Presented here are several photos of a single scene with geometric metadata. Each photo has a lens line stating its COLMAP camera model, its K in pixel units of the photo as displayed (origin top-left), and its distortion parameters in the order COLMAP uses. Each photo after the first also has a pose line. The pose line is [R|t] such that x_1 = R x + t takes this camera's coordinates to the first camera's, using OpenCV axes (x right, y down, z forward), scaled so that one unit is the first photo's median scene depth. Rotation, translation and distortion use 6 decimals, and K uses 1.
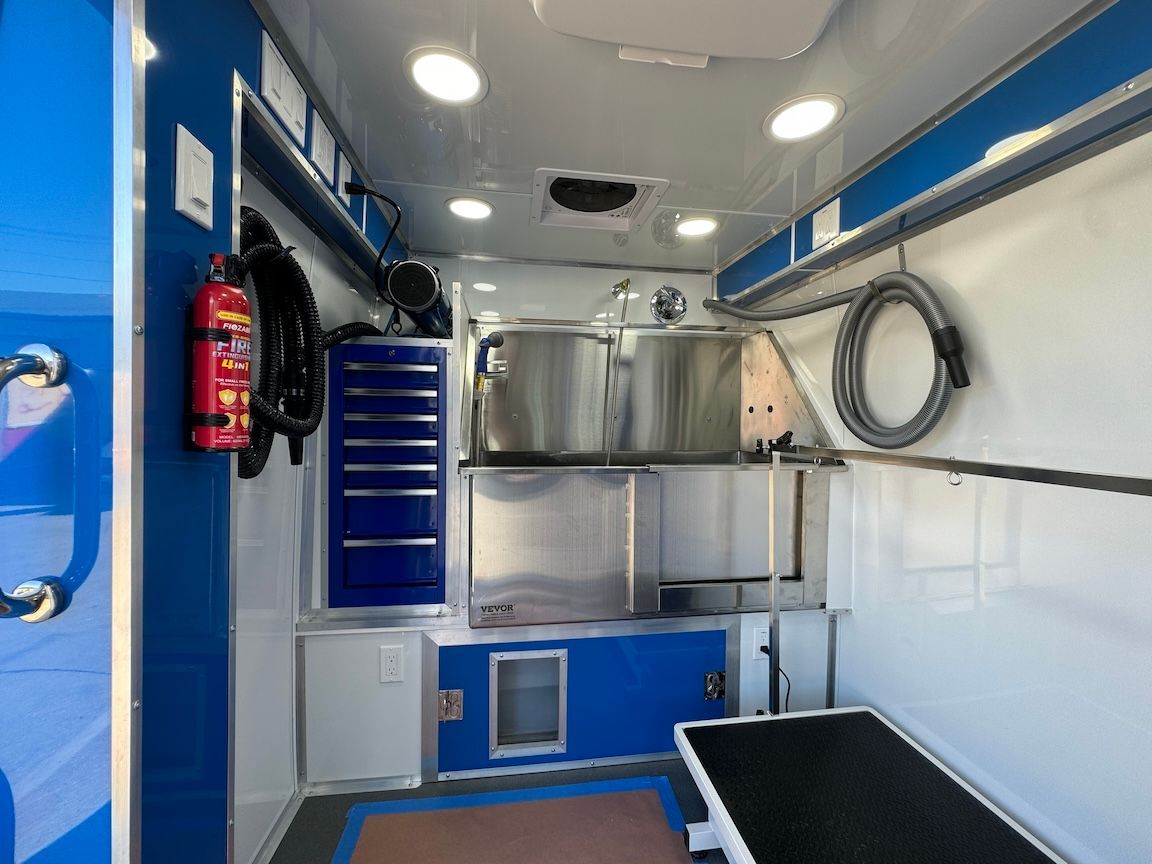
lens RADIAL K [[458.9, 0, 574.2], [0, 458.9, 431.6], [0, 0, 1]] dist [-0.005166, 0.000700]
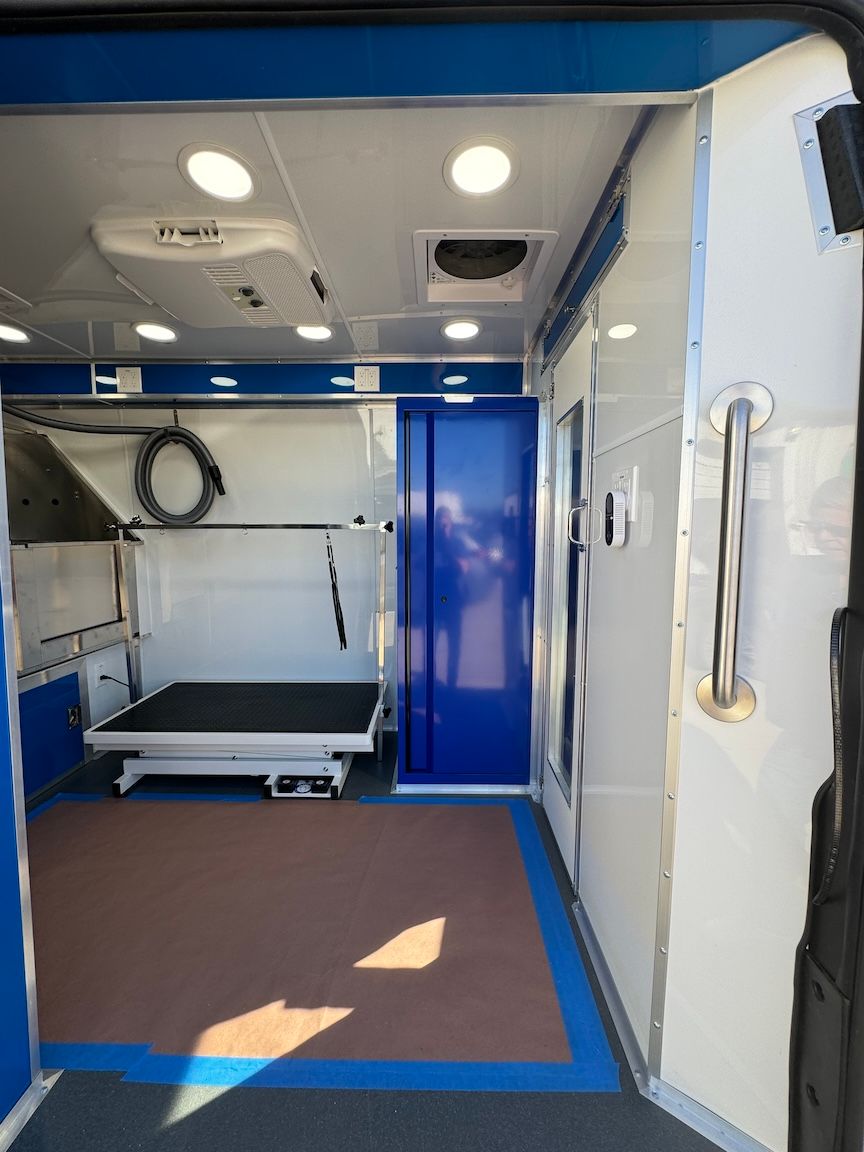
lens RADIAL K [[458.9, 0, 433.4], [0, 458.9, 575.5], [0, 0, 1]] dist [-0.005166, 0.000700]
pose [[0.143799, -0.102674, 0.984266, -0.848841], [0.029271, 0.994609, 0.099476, 0.070400], [-0.989174, 0.014505, 0.146029, -0.207237]]
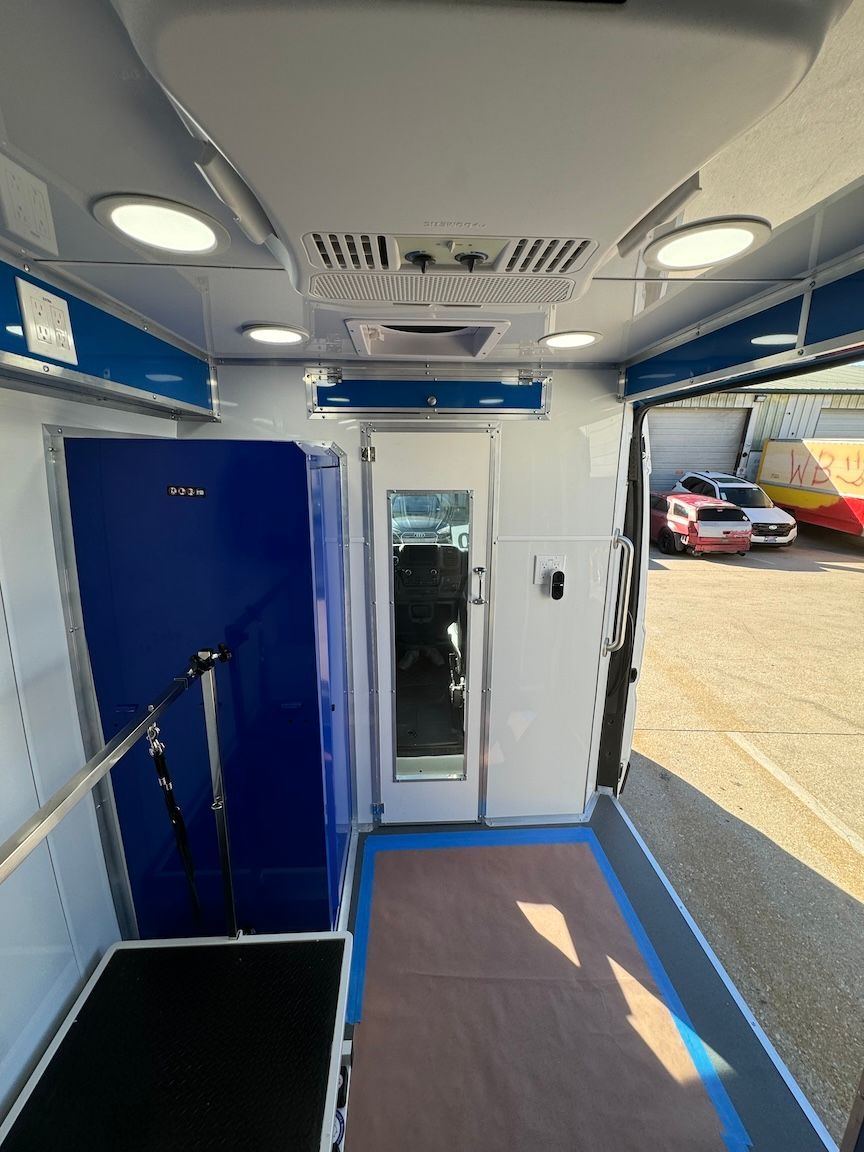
lens RADIAL K [[458.9, 0, 437.0], [0, 458.9, 580.1], [0, 0, 1]] dist [-0.005166, 0.000700]
pose [[-0.997356, -0.032263, 0.065112, 0.116970], [-0.013256, 0.961776, 0.273517, -0.278392], [-0.071447, 0.271930, -0.959661, 0.815757]]
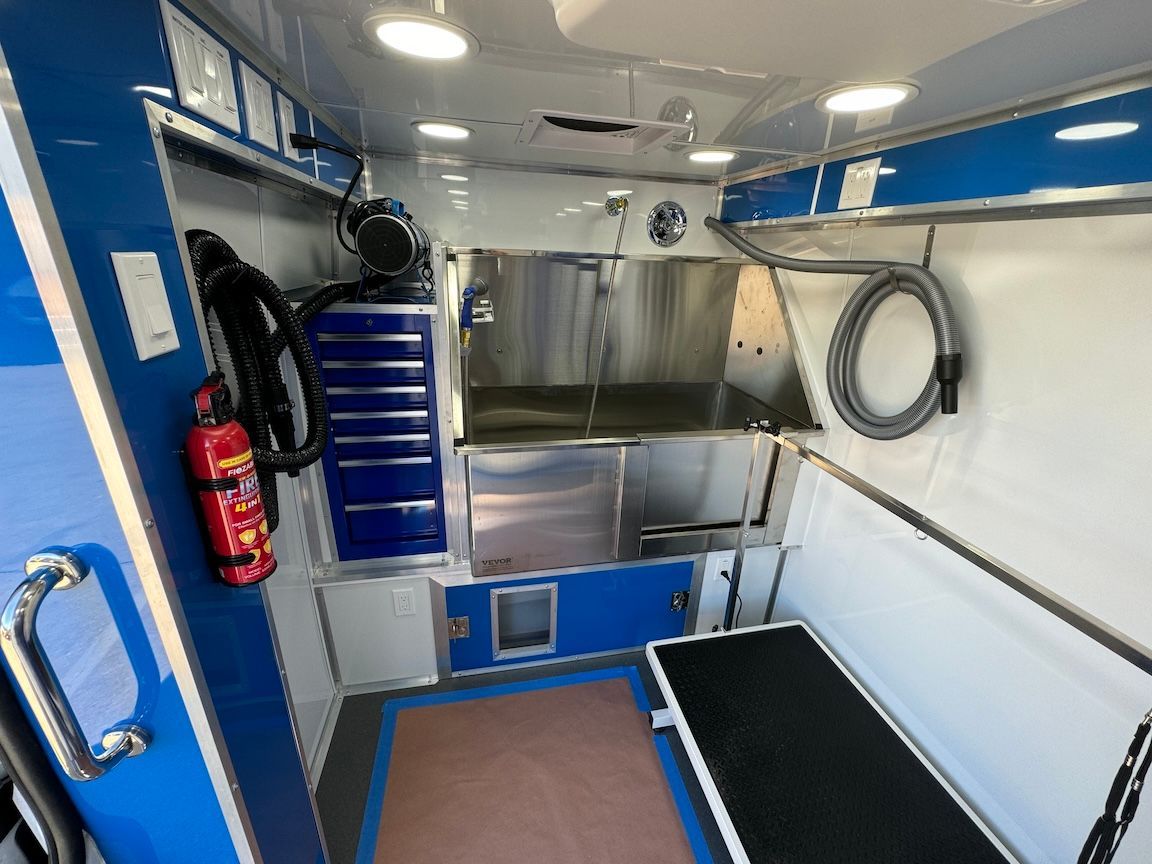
lens RADIAL K [[458.9, 0, 573.9], [0, 458.9, 431.7], [0, 0, 1]] dist [-0.005166, 0.000700]
pose [[0.997724, 0.000556, 0.067426, -0.054399], [-0.023247, 0.941493, 0.336229, -0.282493], [-0.063295, -0.337031, 0.939364, 0.046264]]
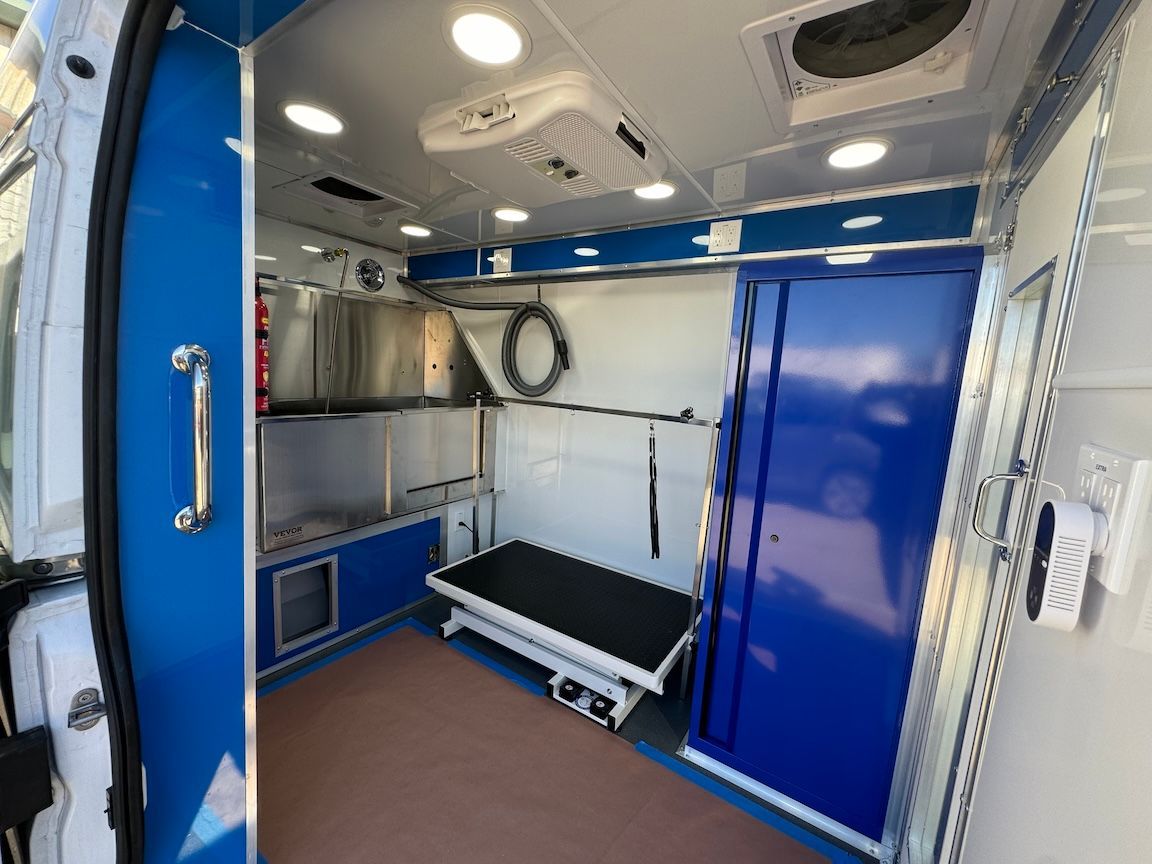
lens RADIAL K [[458.9, 0, 575.5], [0, 458.9, 431.6], [0, 0, 1]] dist [-0.005166, 0.000700]
pose [[0.658806, -0.069456, 0.749100, -0.542181], [-0.032731, 0.992140, 0.120776, -0.049028], [-0.751600, -0.104086, 0.651355, -0.327134]]
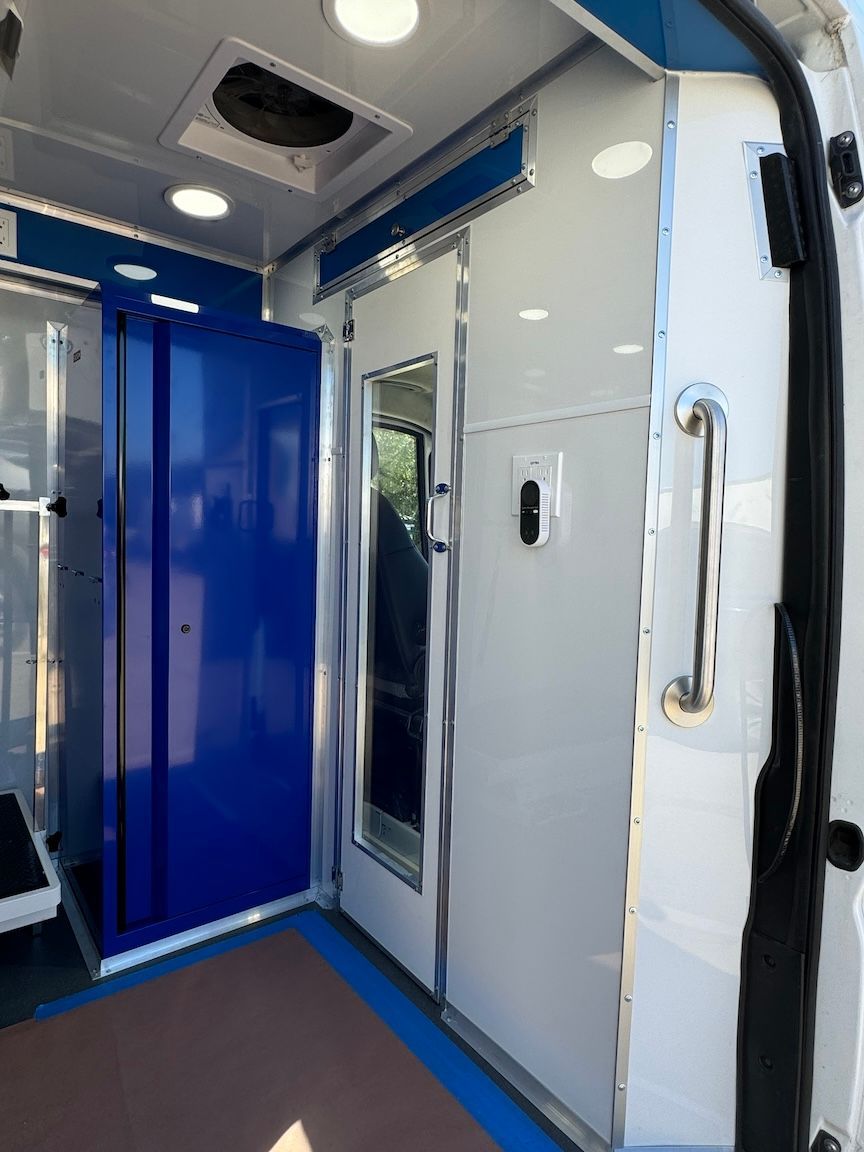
lens RADIAL K [[662.0, 0, 427.4], [0, 662.0, 574.9], [0, 0, 1]] dist [-0.003876, -0.001642]
pose [[-0.508102, -0.082283, 0.857358, -0.769508], [-0.007299, 0.995802, 0.091244, 0.065564], [-0.861266, 0.040103, -0.506569, 0.163981]]
